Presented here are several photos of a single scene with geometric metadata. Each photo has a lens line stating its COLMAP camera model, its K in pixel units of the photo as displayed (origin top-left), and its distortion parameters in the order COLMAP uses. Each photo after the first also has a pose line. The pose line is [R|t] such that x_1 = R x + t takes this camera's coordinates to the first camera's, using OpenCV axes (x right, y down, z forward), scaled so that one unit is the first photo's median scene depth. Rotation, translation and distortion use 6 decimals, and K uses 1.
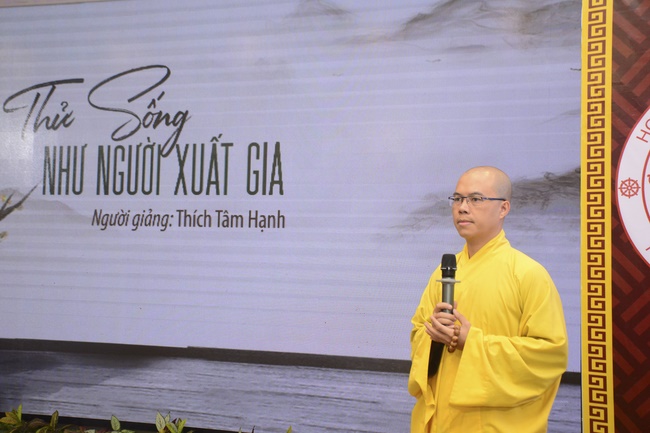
lens RADIAL K [[874.1, 0, 324.4], [0, 874.1, 215.9], [0, 0, 1]] dist [0.096909, 0.000000]
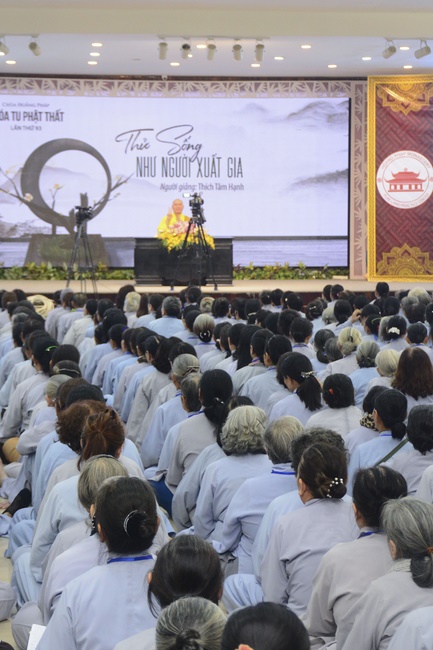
lens RADIAL K [[1334.2, 0, 216.5], [0, 1334.2, 325.2], [0, 0, 1]] dist [0.056974, 0.000000]
pose [[0.904441, -0.057978, 0.422640, -1.778220], [0.000690, 0.990919, 0.134458, -0.119444], [-0.426598, -0.121318, 0.896268, -2.547425]]
